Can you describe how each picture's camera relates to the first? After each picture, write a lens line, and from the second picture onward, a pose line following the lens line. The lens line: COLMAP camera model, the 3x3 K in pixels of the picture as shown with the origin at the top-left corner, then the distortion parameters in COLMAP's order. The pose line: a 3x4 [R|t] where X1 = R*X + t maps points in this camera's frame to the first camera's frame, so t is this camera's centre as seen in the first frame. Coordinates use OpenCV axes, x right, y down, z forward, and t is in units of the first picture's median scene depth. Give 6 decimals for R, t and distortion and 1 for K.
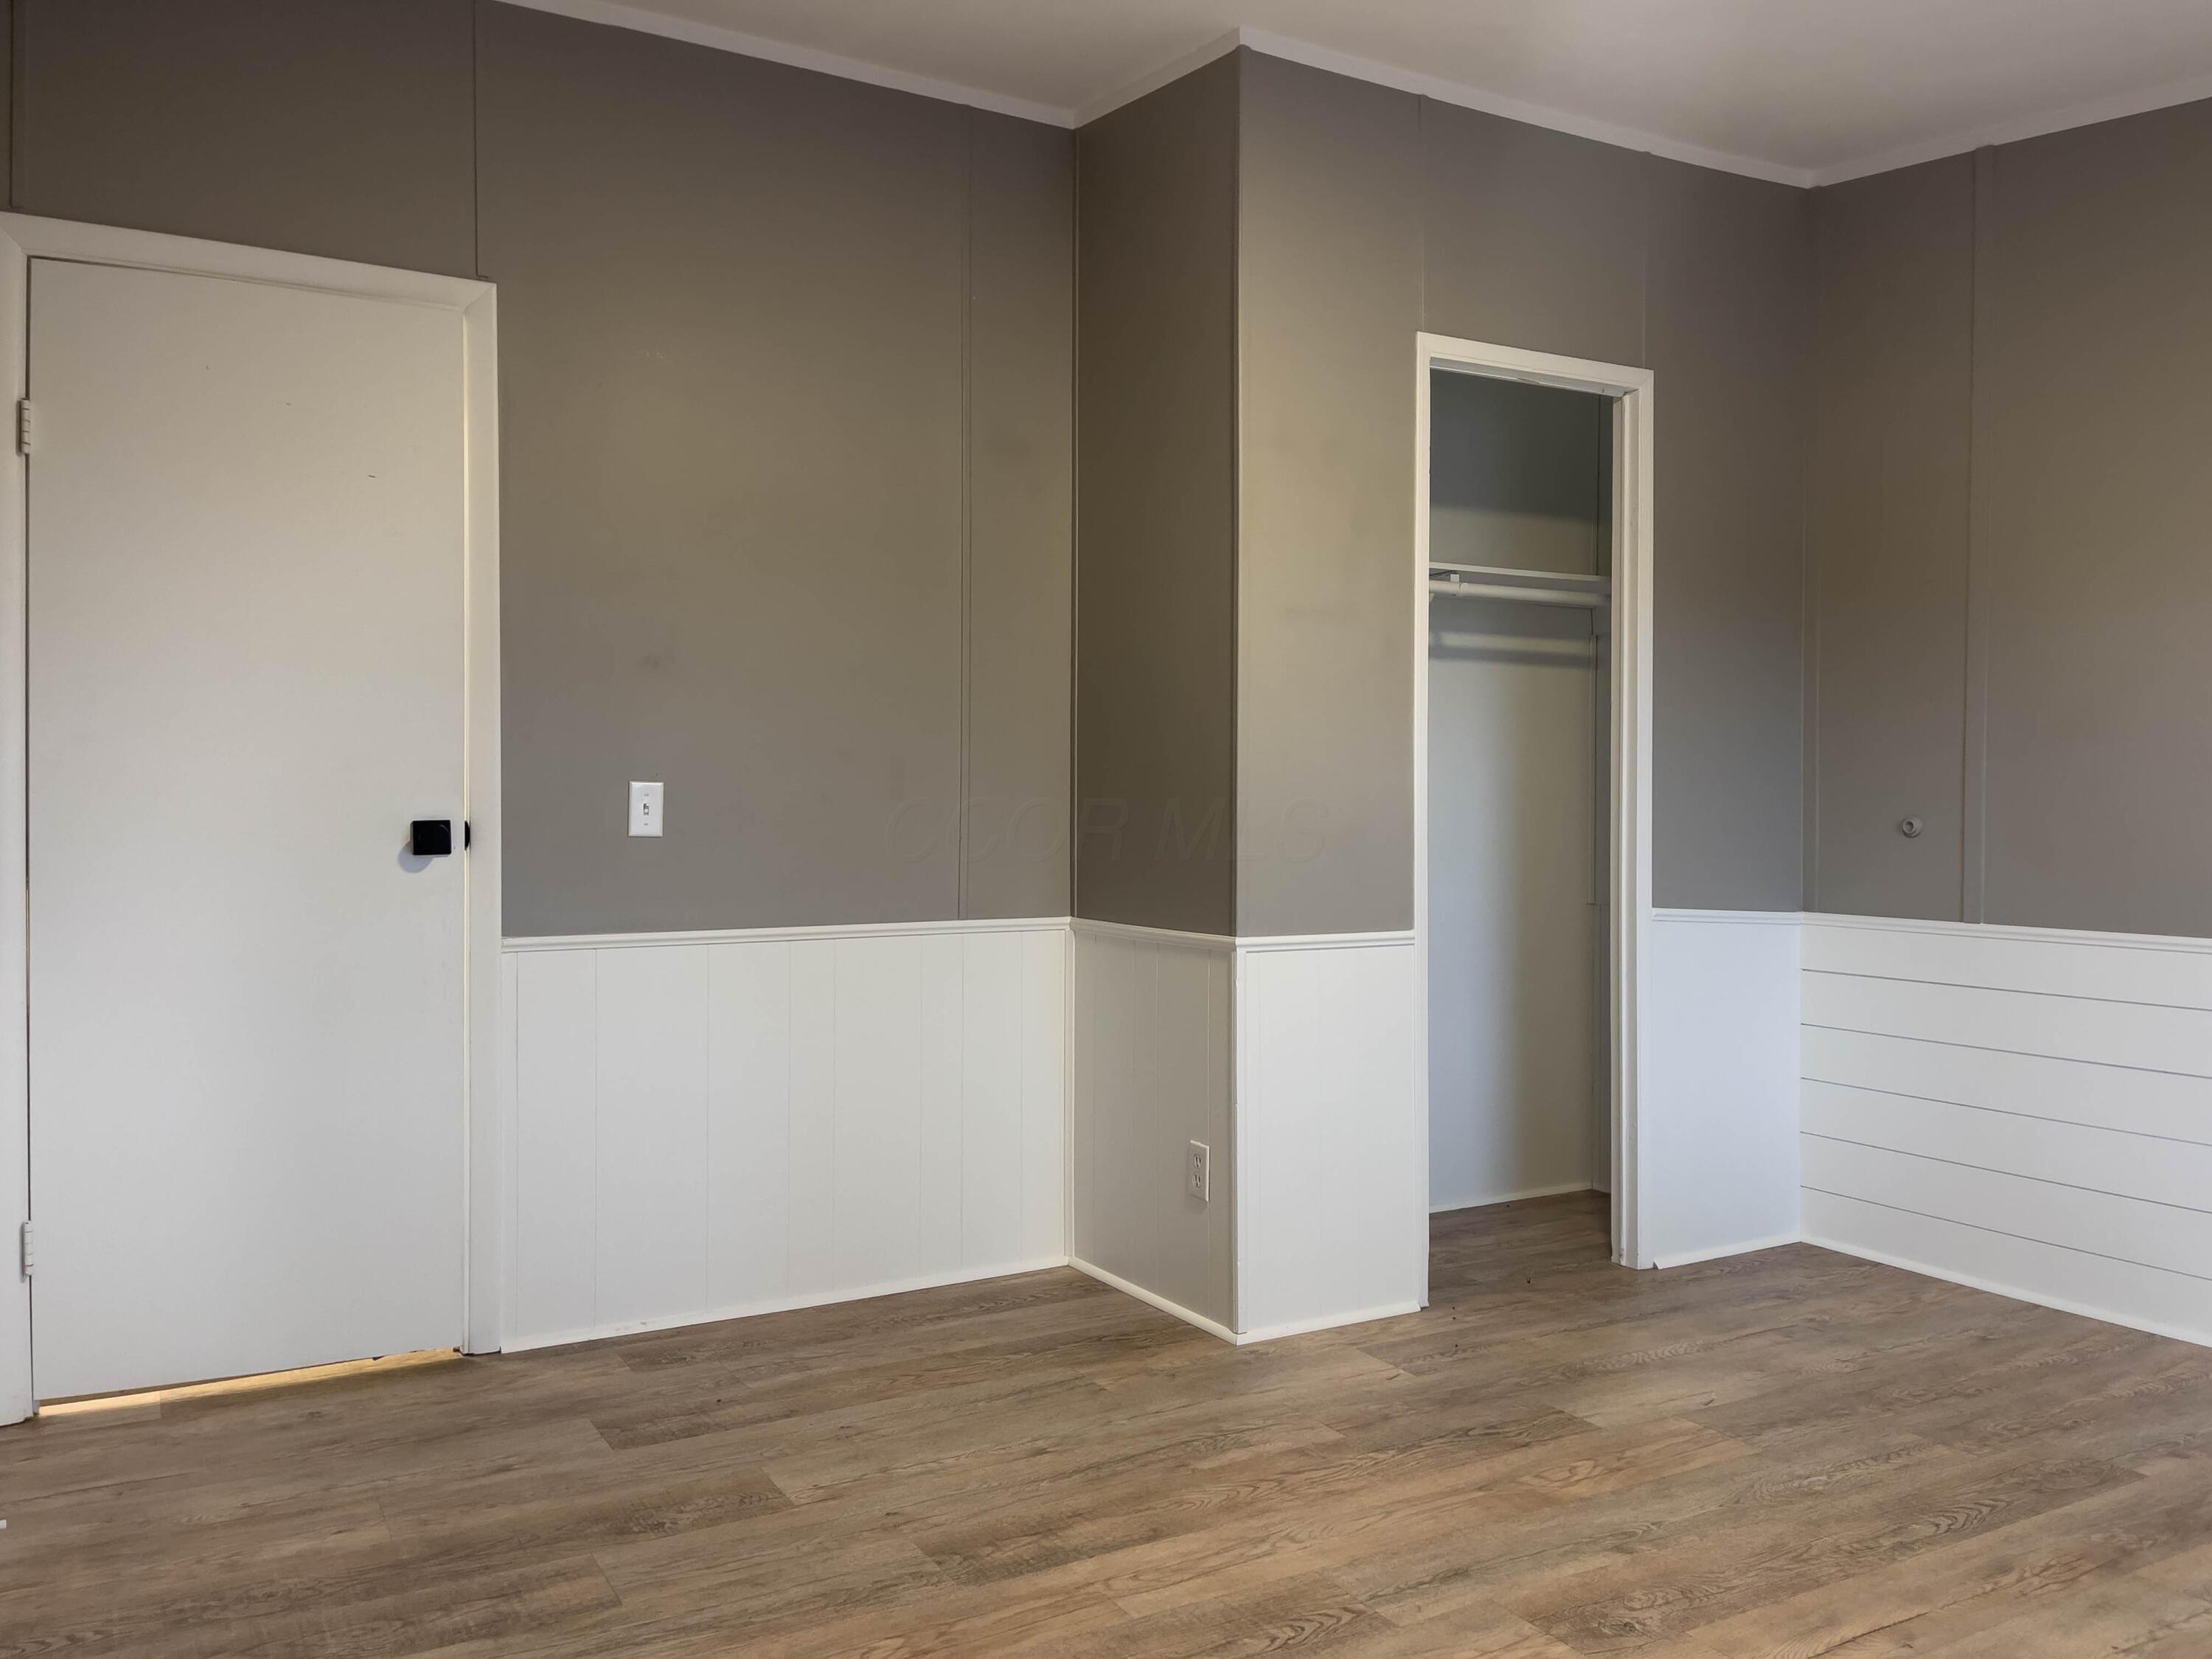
lens RADIAL K [[1689.5, 0, 1113.4], [0, 1689.5, 803.9], [0, 0, 1]] dist [0.076918, -0.088002]
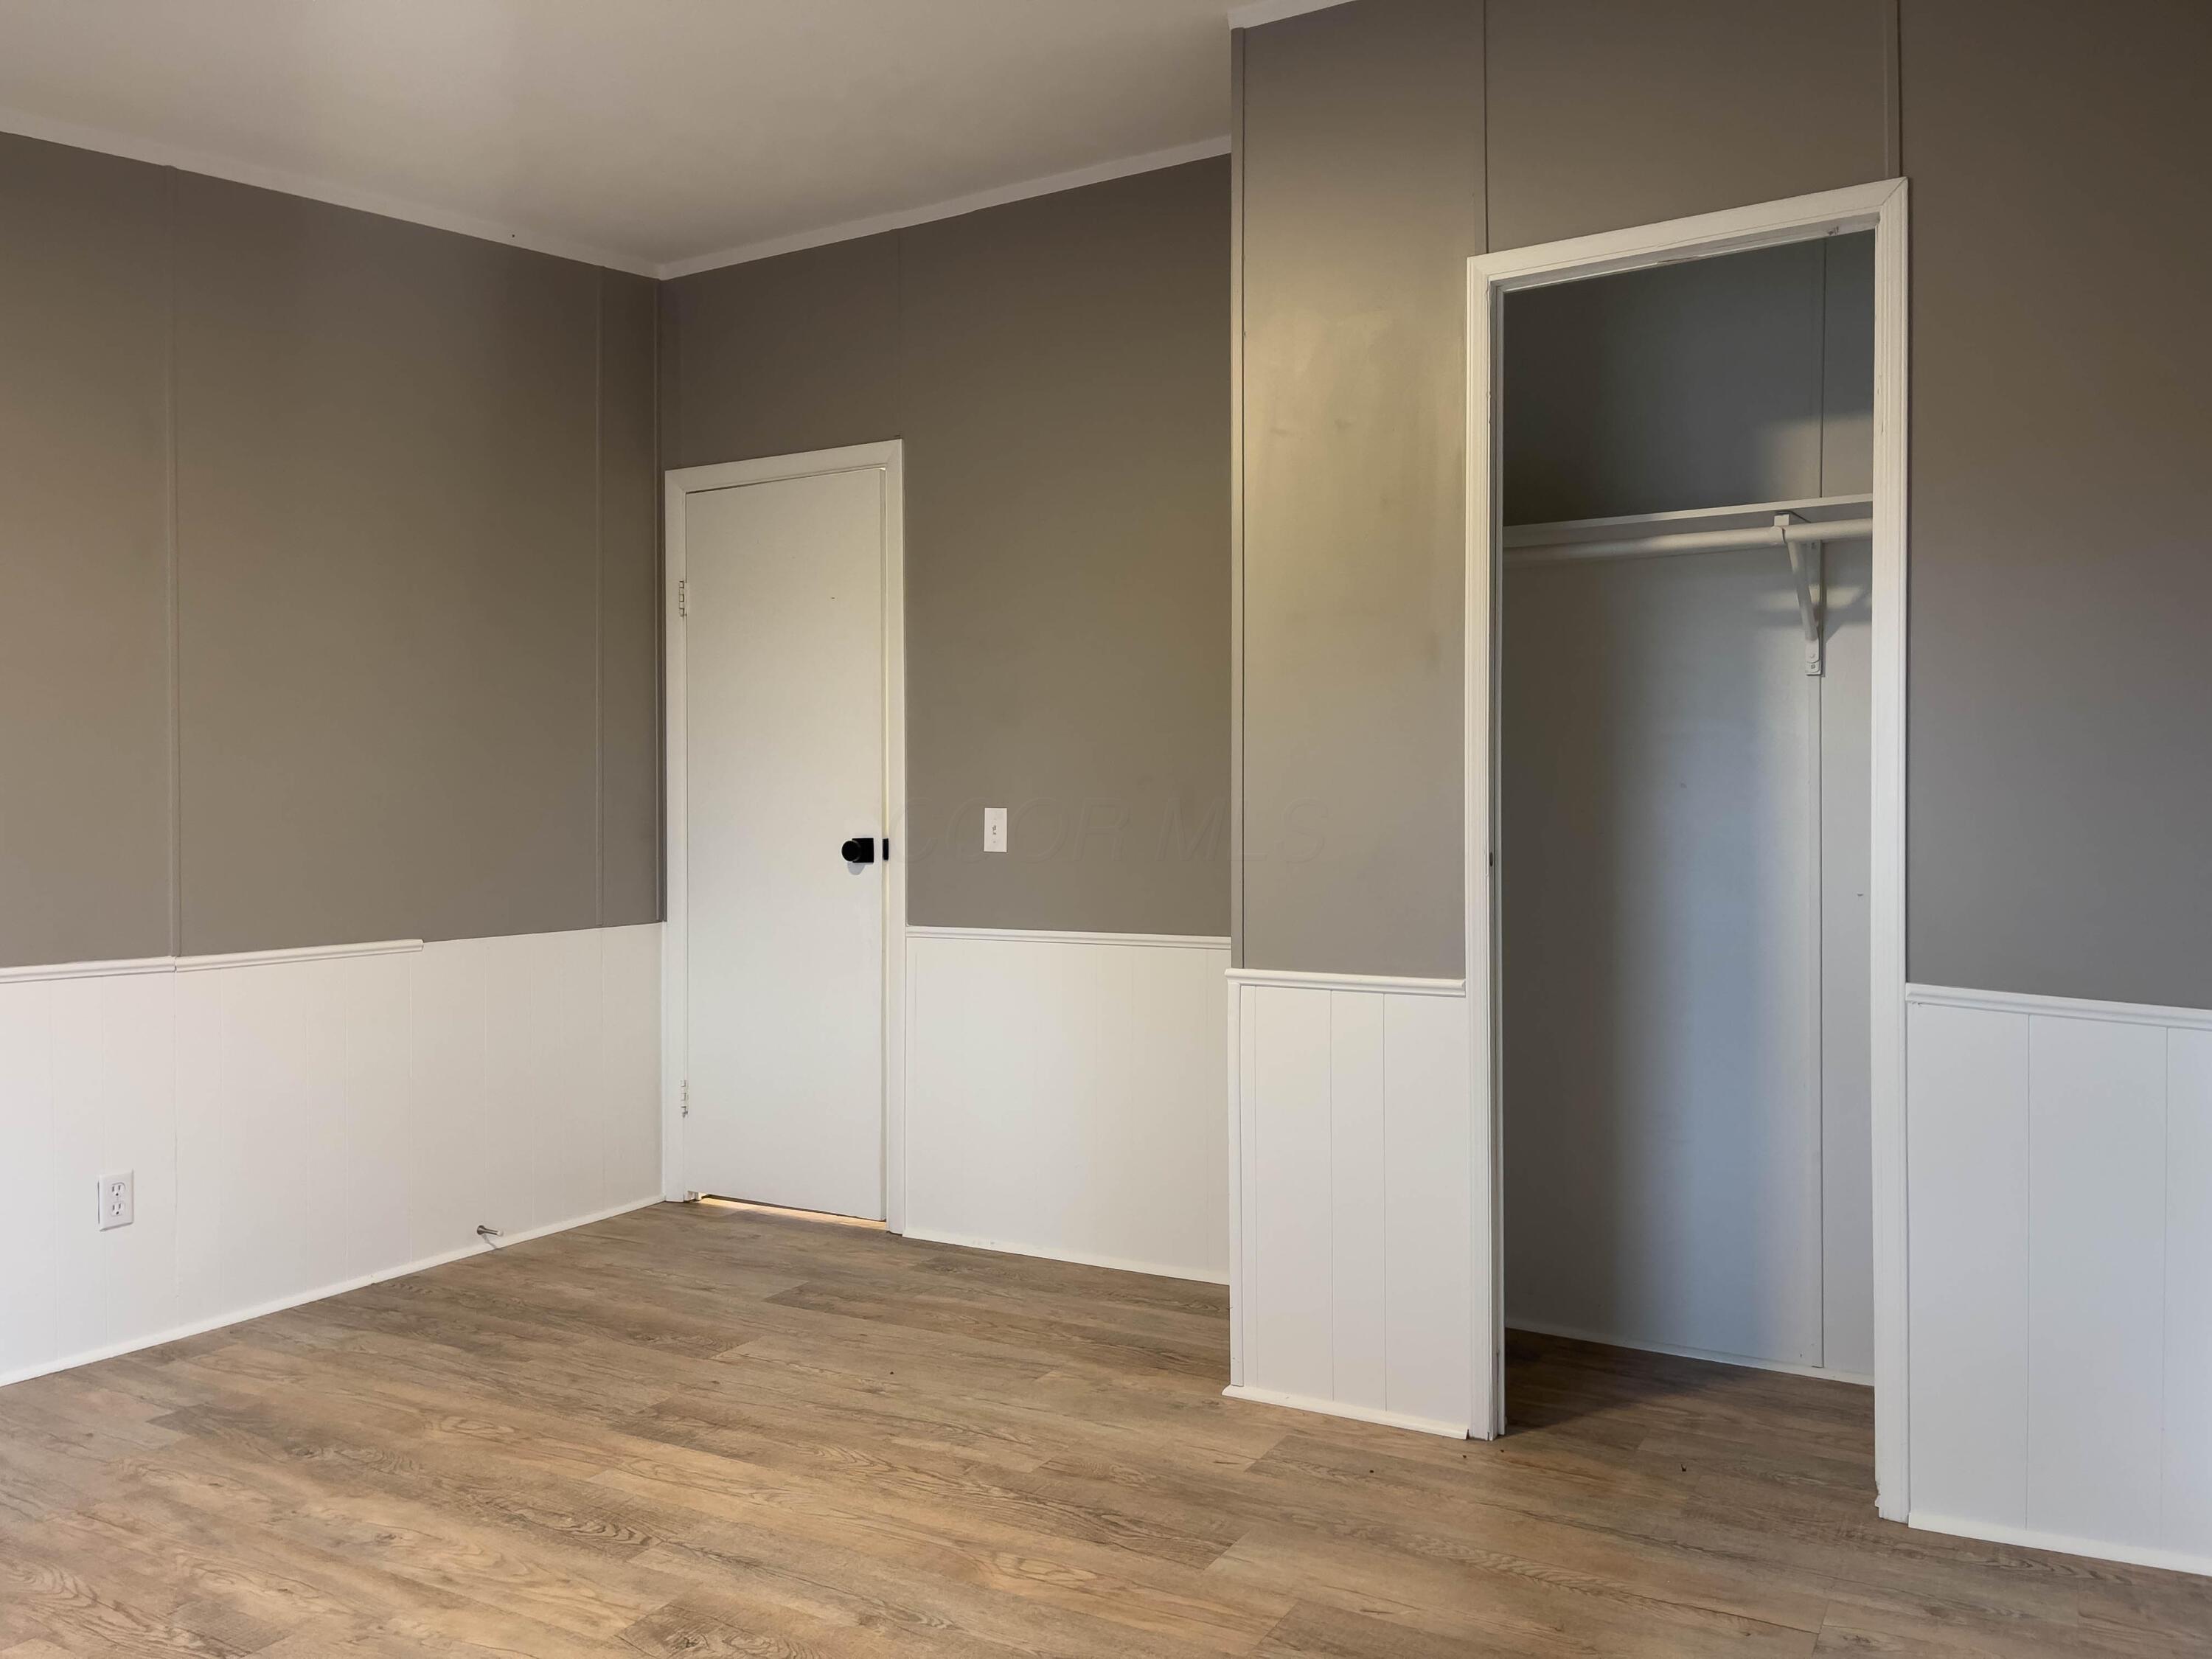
lens RADIAL K [[1668.1, 0, 1109.5], [0, 1668.1, 819.0], [0, 0, 1]] dist [0.077865, -0.089614]
pose [[0.512606, -0.002399, -0.858621, 1.017989], [0.004820, 0.999988, 0.000083, -0.006146], [0.858611, -0.004181, 0.512611, 0.555292]]
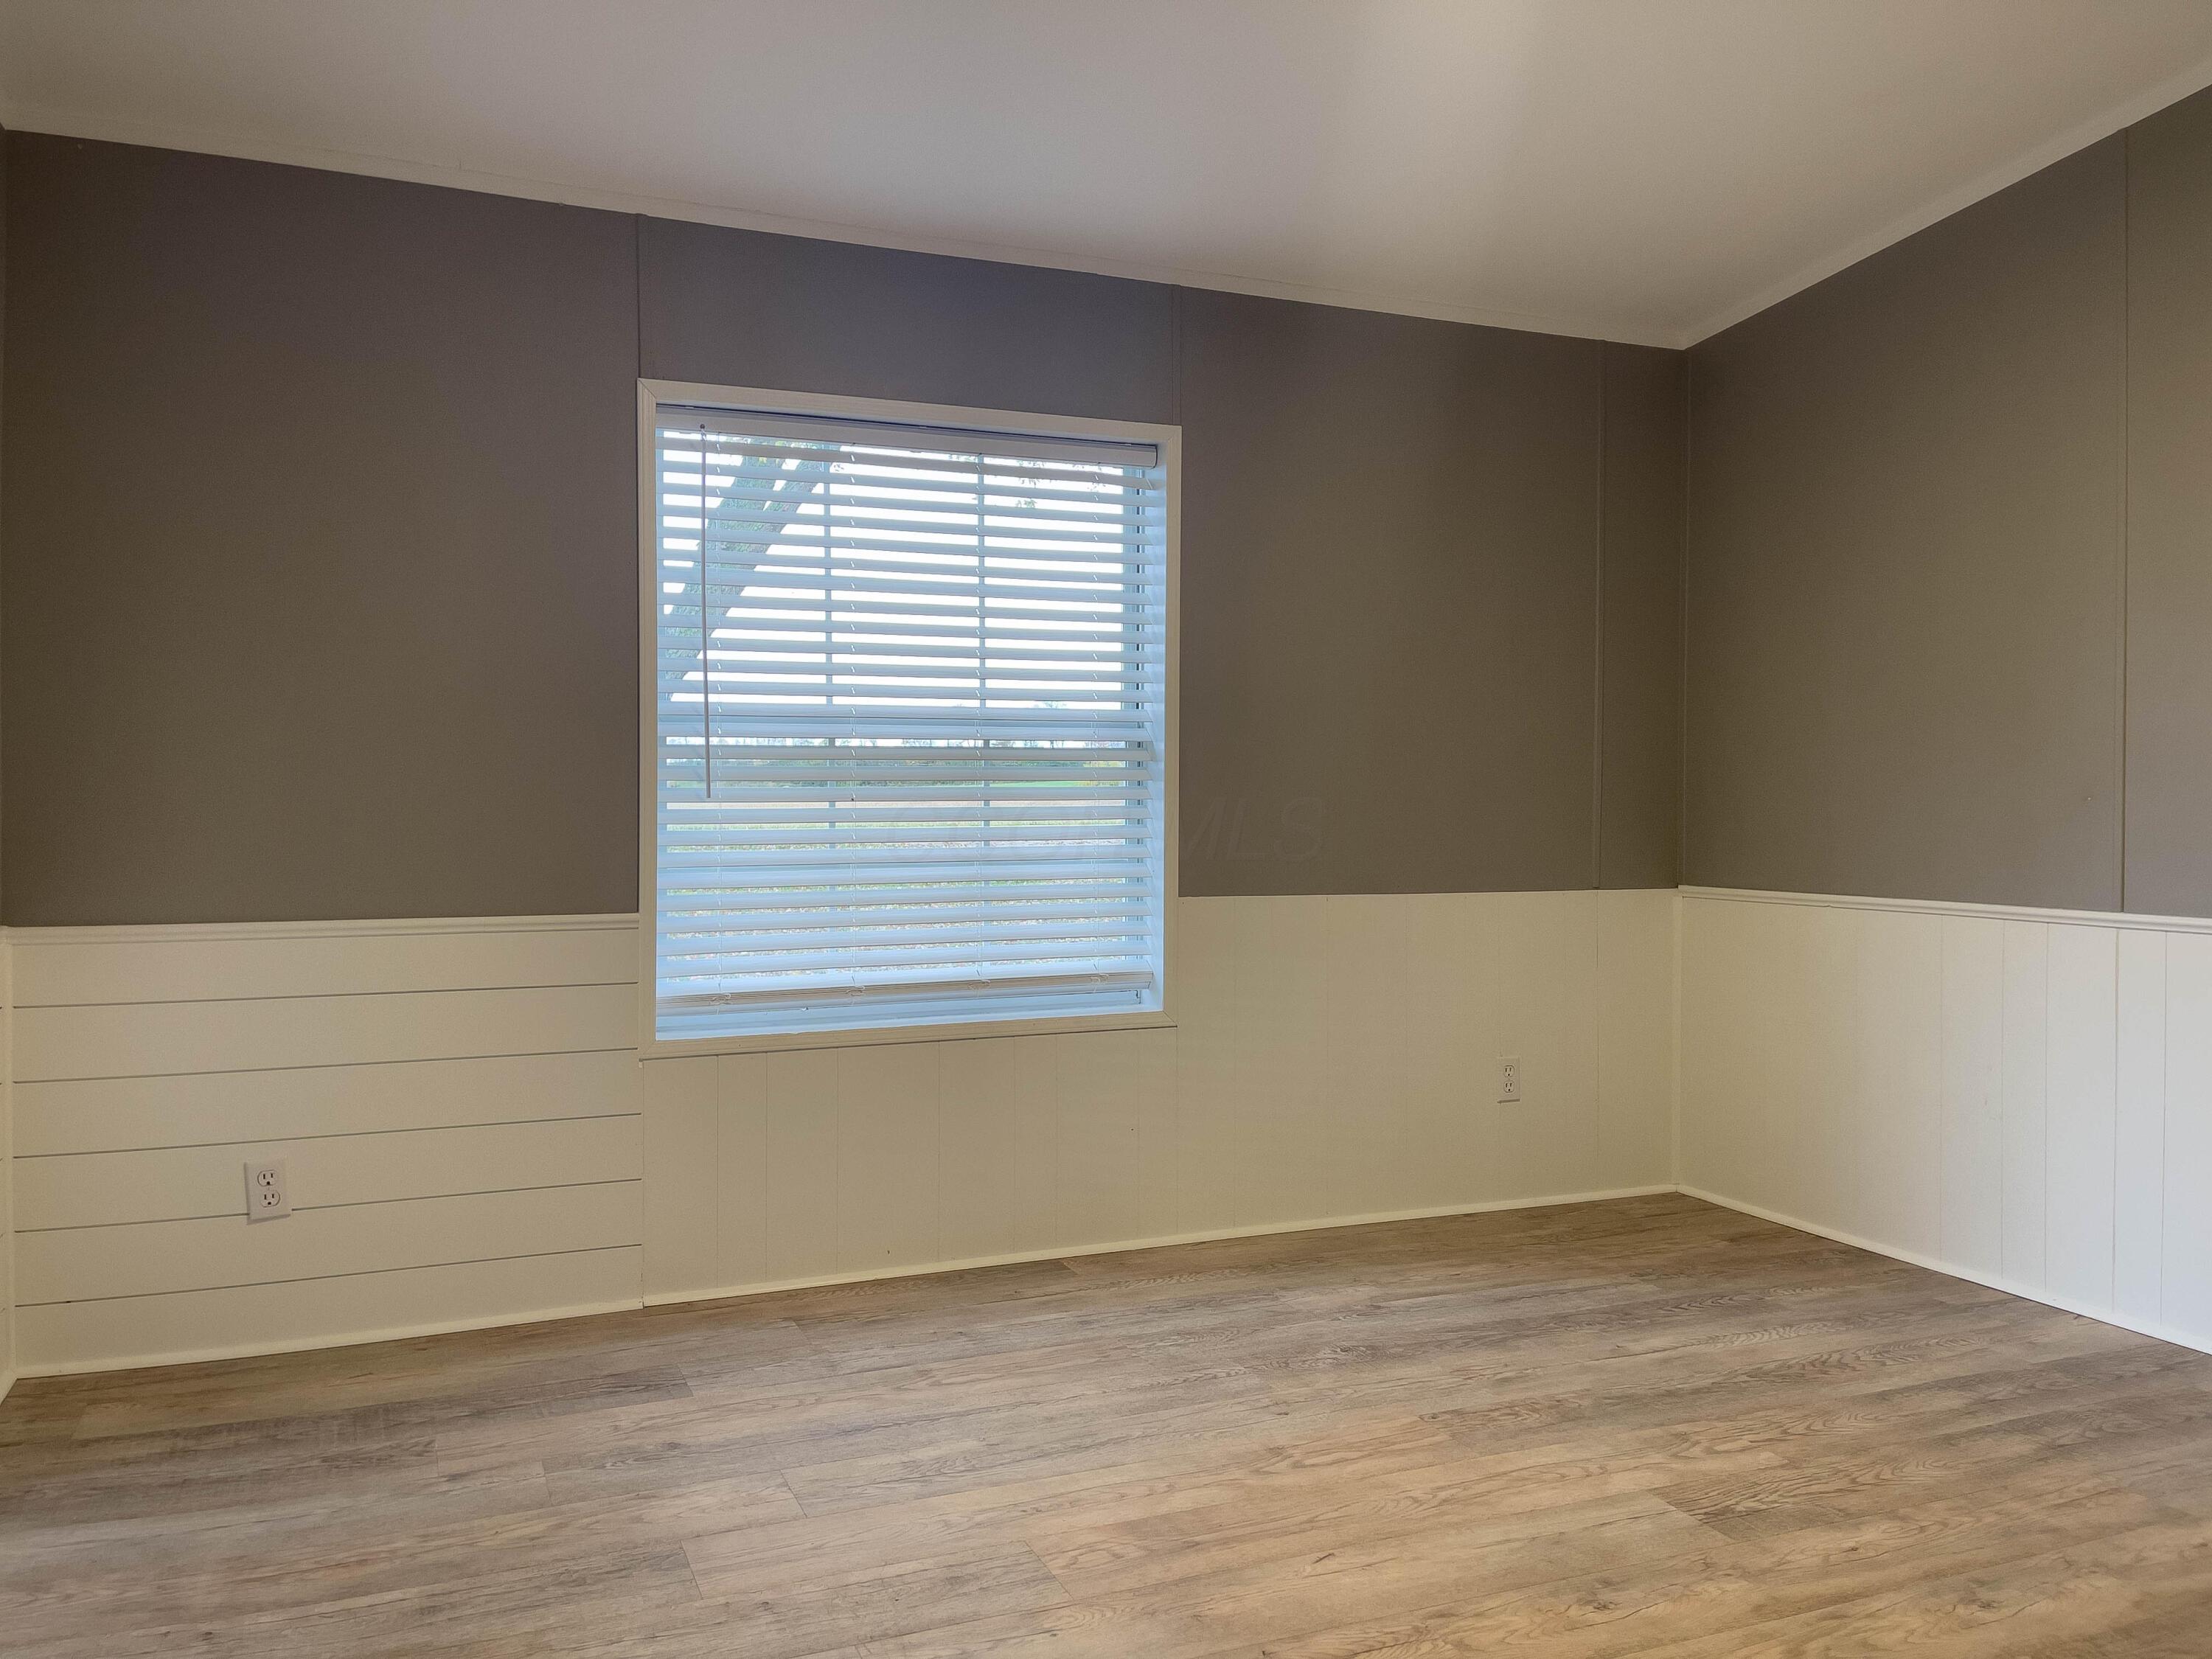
lens RADIAL K [[1659.3, 0, 1086.3], [0, 1659.3, 826.0], [0, 0, 1]] dist [0.088331, -0.104603]
pose [[-0.992653, 0.000434, 0.120994, 0.344032], [0.001016, 0.999988, 0.004753, 0.024761], [-0.120991, 0.004841, -0.992642, 1.488155]]
